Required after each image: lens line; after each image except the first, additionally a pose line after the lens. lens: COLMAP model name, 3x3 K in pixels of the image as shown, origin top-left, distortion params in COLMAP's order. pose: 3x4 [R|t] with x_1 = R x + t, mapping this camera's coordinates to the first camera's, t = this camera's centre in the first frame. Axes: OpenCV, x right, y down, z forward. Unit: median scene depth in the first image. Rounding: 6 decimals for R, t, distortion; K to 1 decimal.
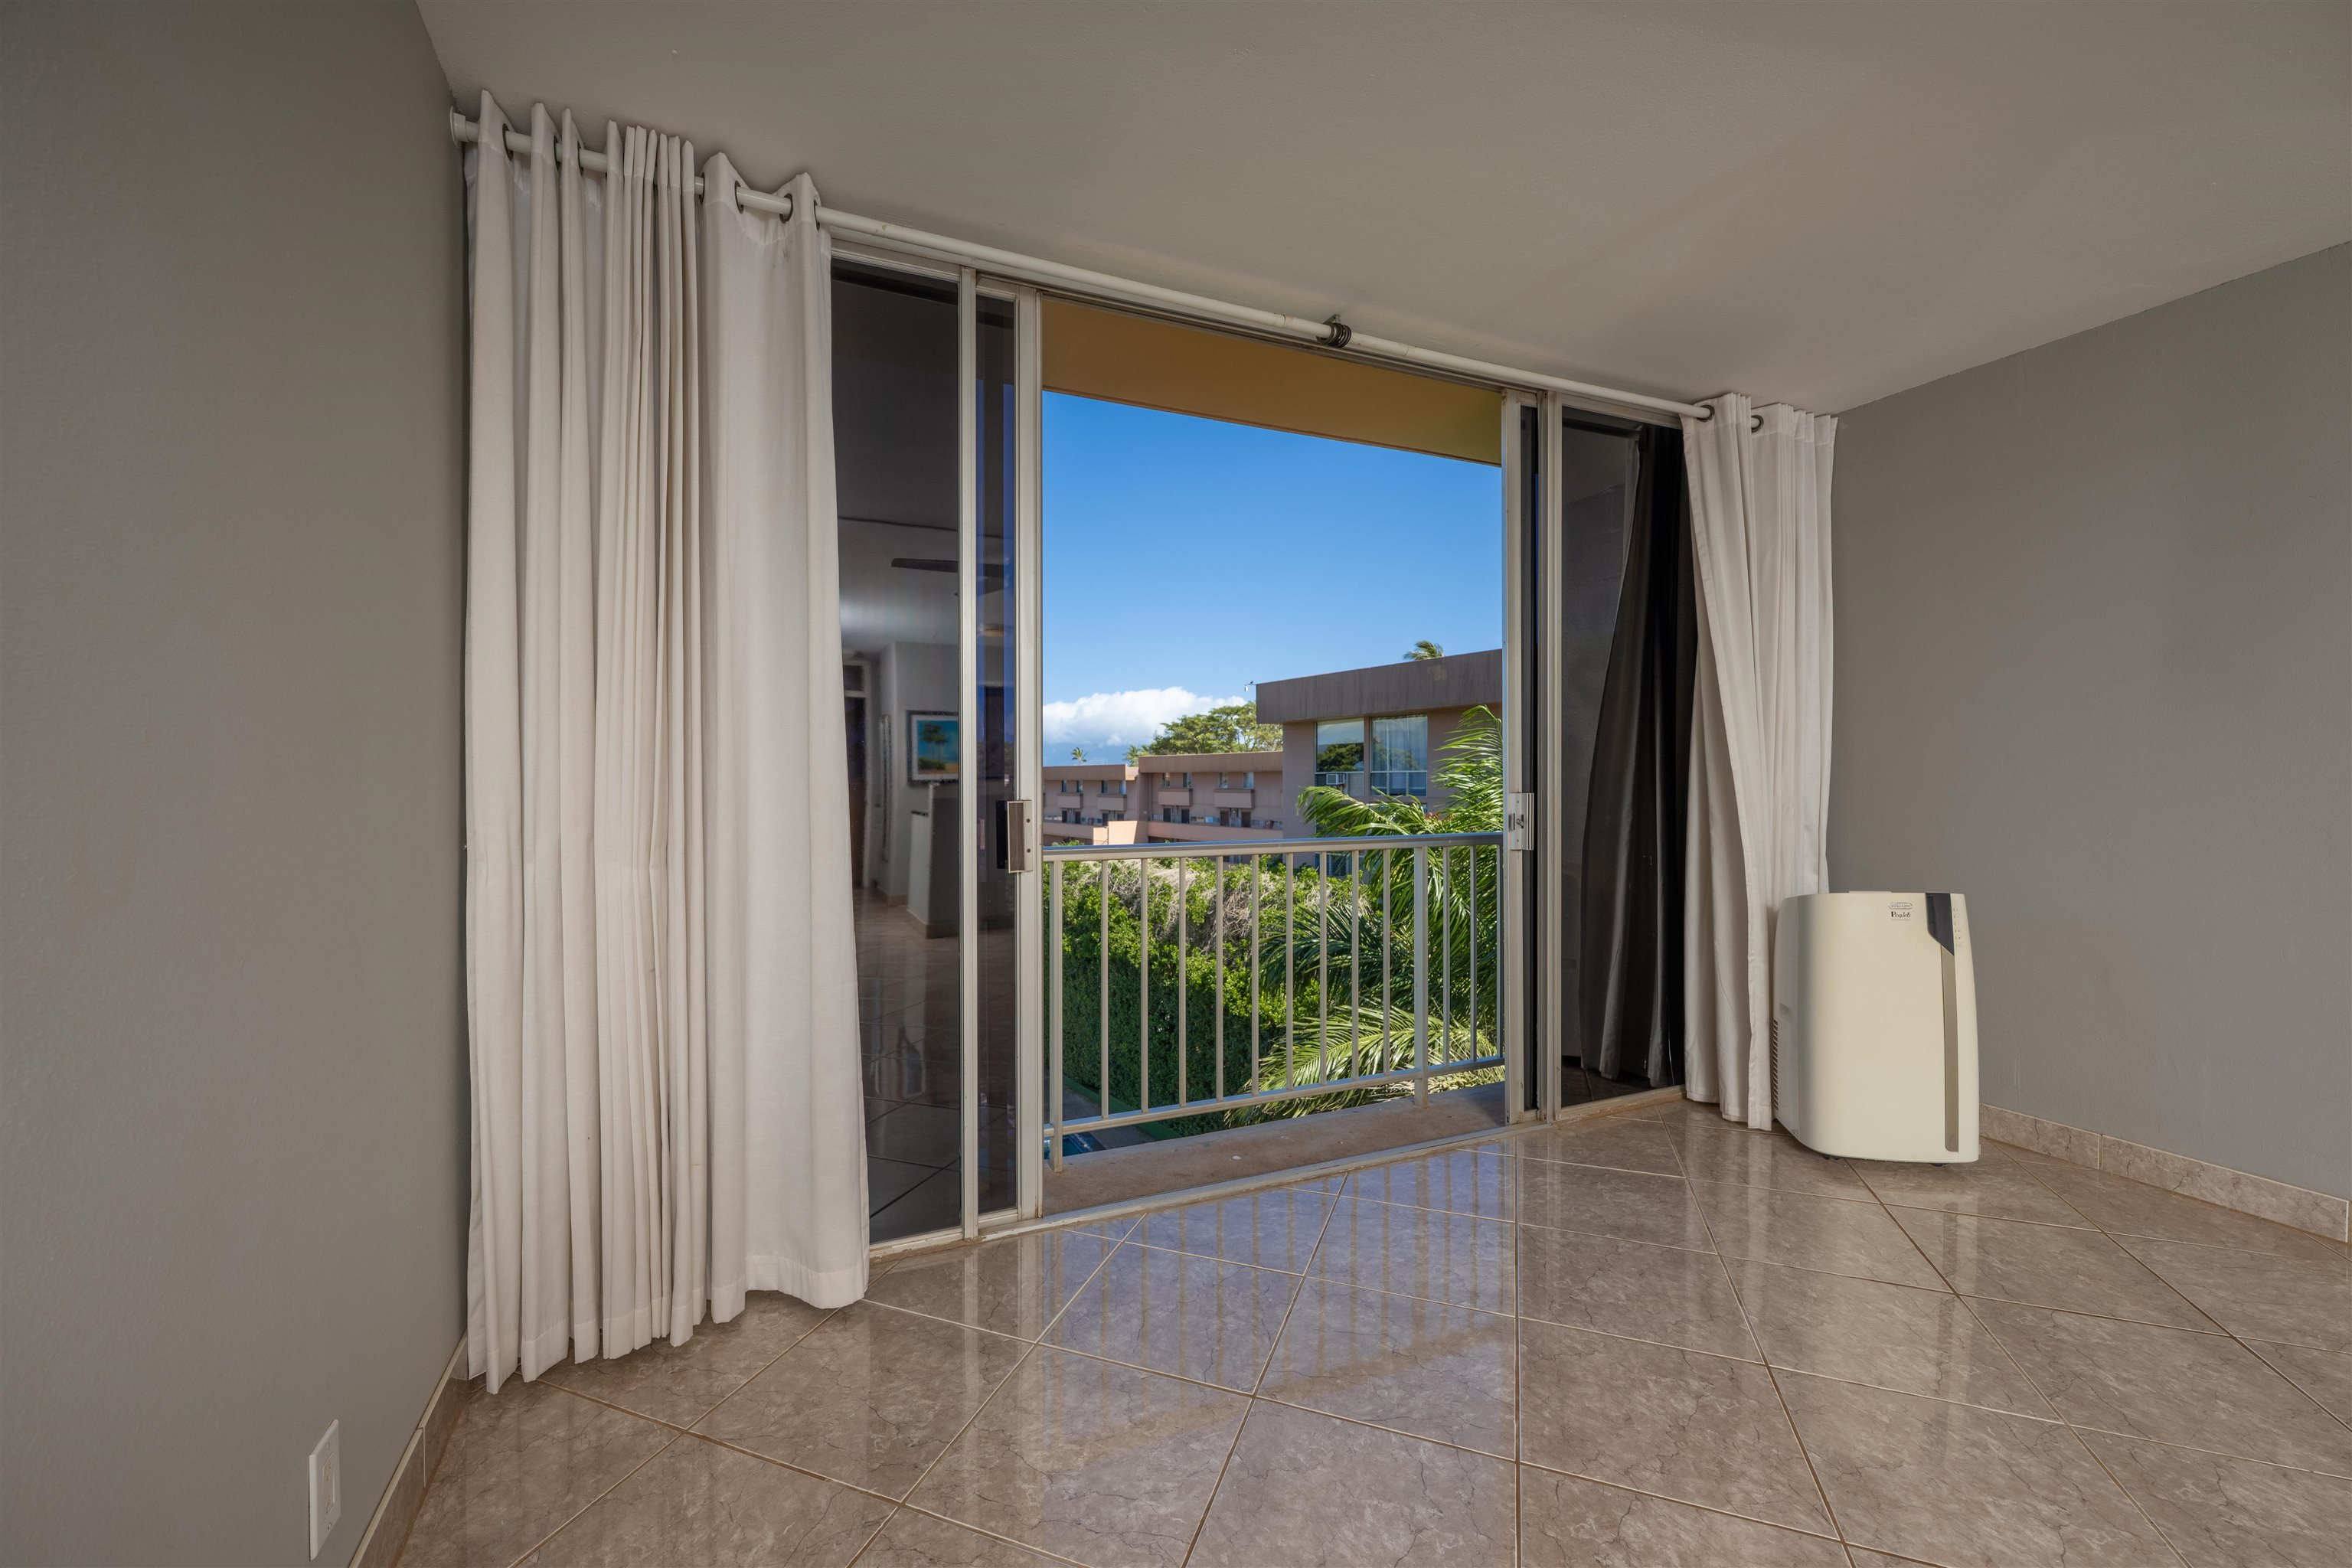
lens RADIAL K [[936.9, 0, 1156.9], [0, 936.9, 745.1], [0, 0, 1]] dist [0.000613, 0.000285]
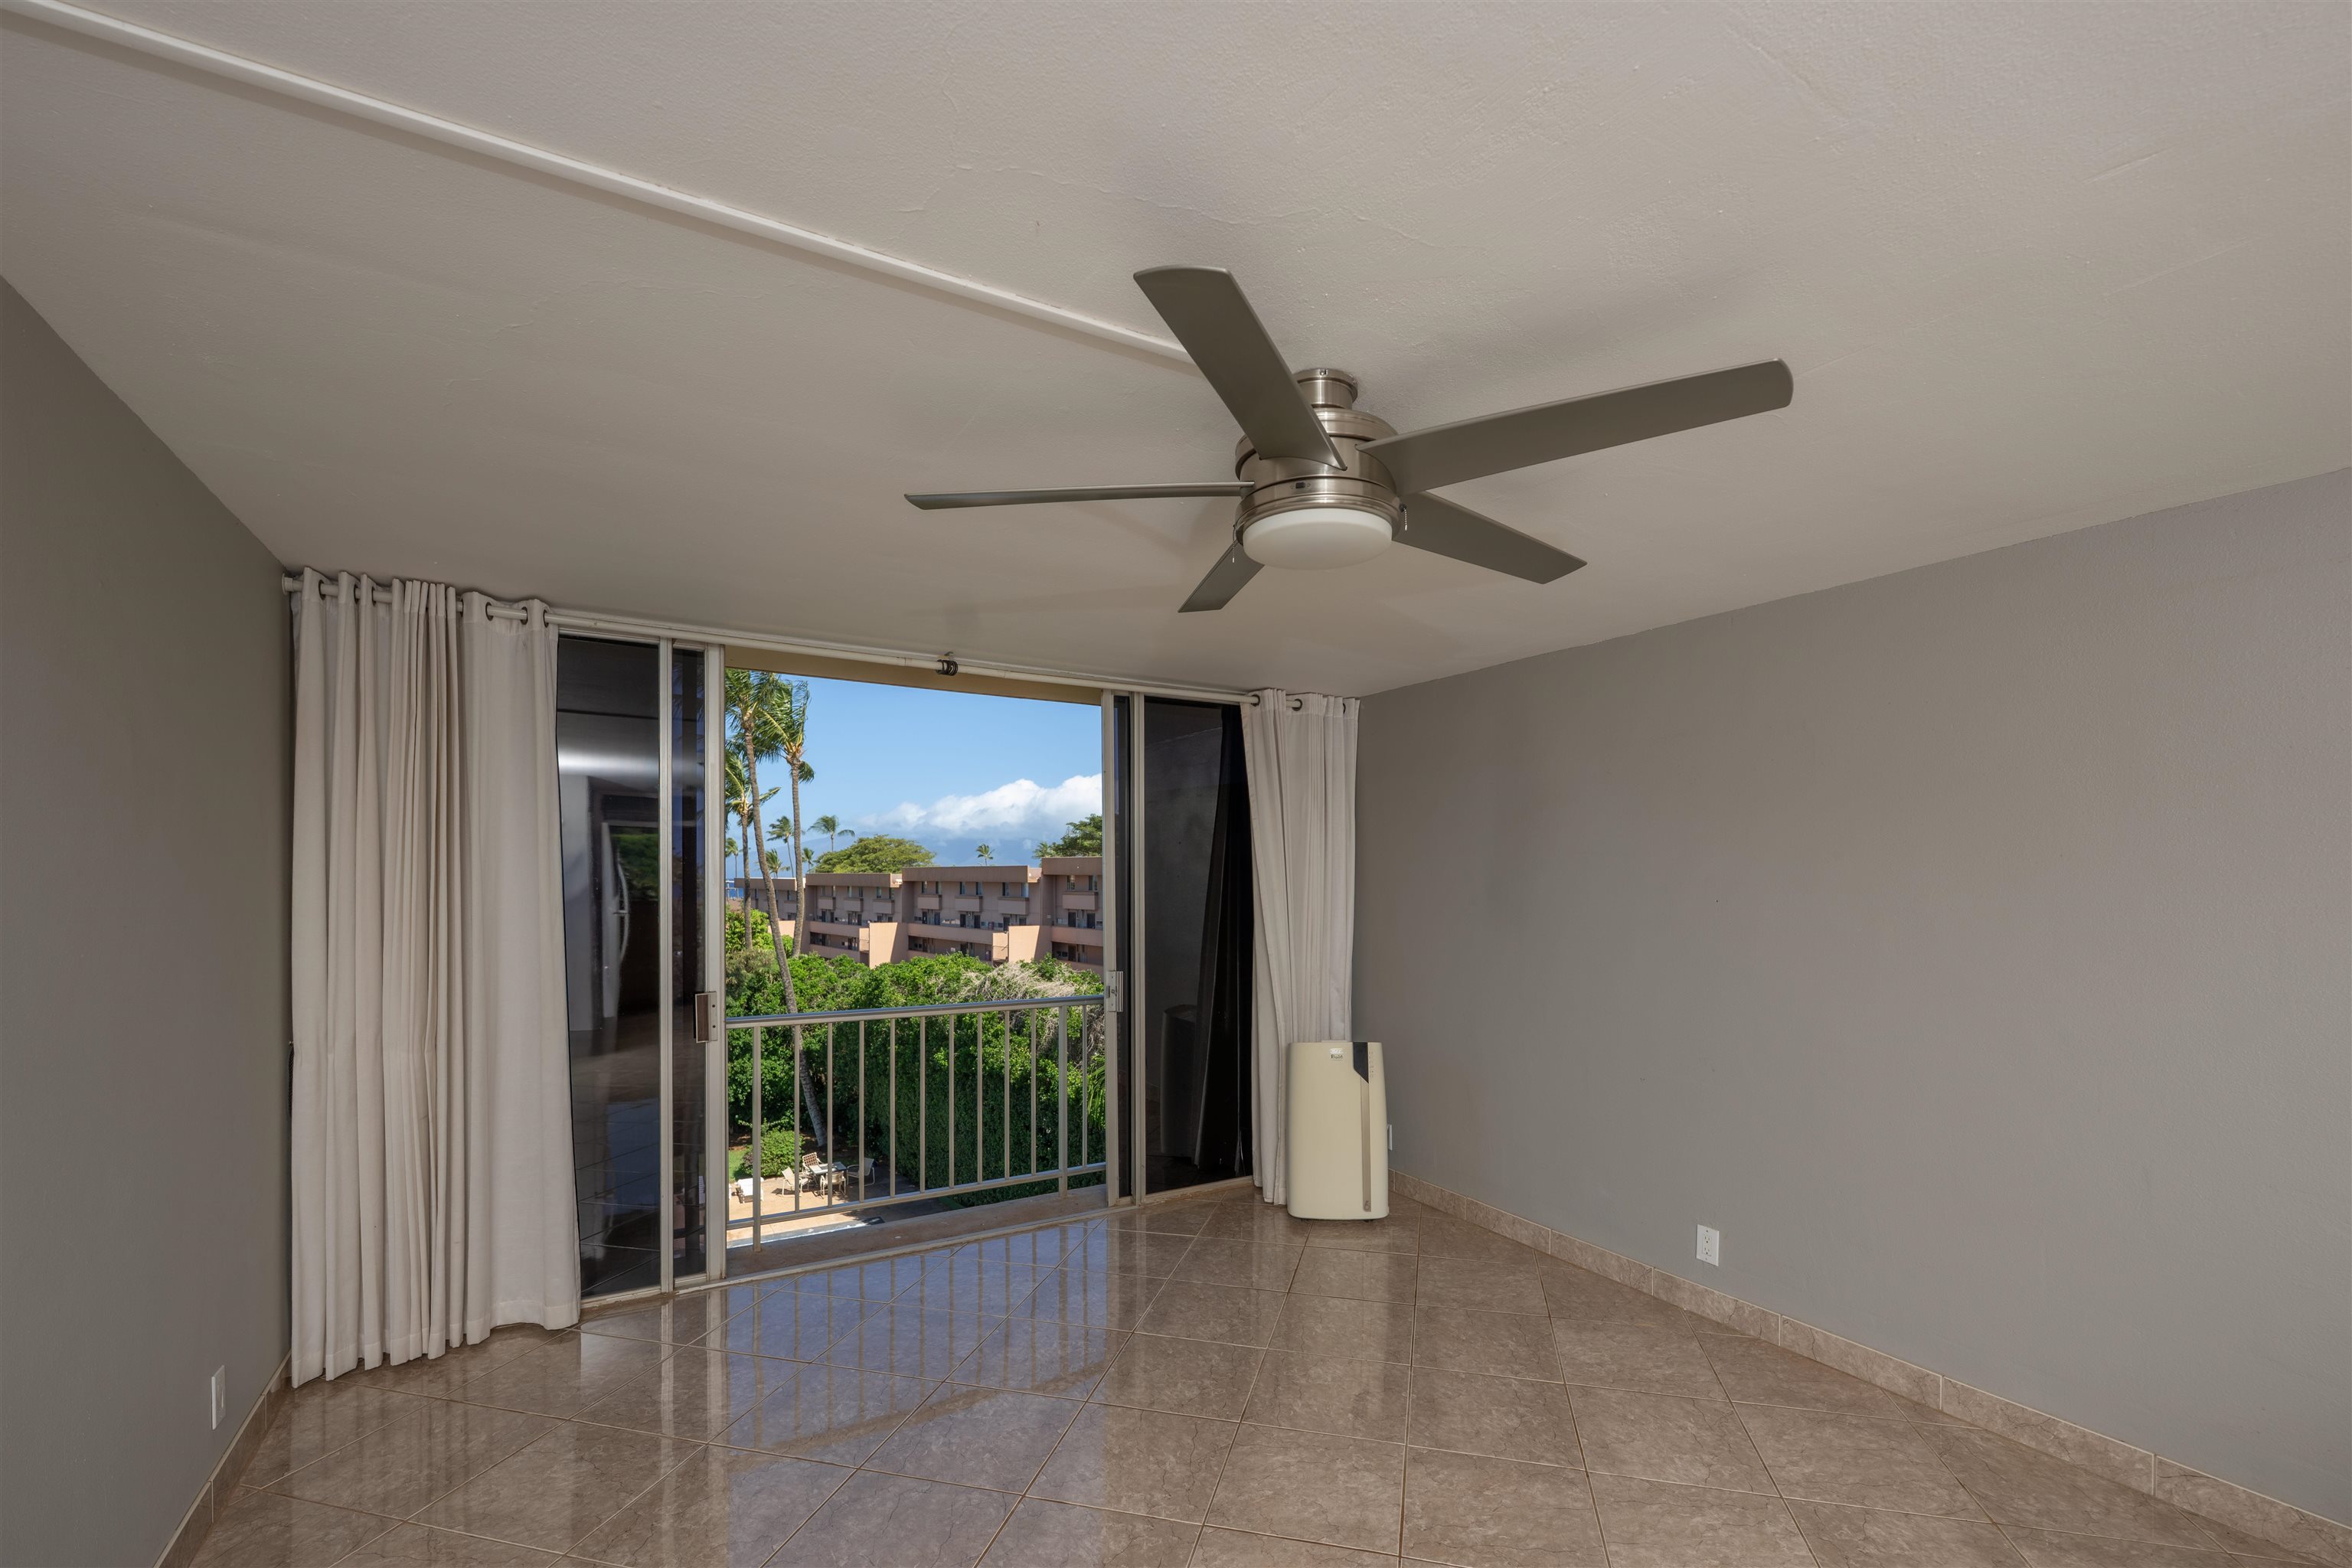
lens RADIAL K [[965.7, 0, 1181.7], [0, 965.7, 858.7], [0, 0, 1]] dist [0.000858, 0.000781]
pose [[0.991455, 0.010144, 0.130058, 0.389089], [-0.011124, 0.999915, 0.006806, -0.167185], [-0.129978, -0.008195, 0.991483, -0.585613]]
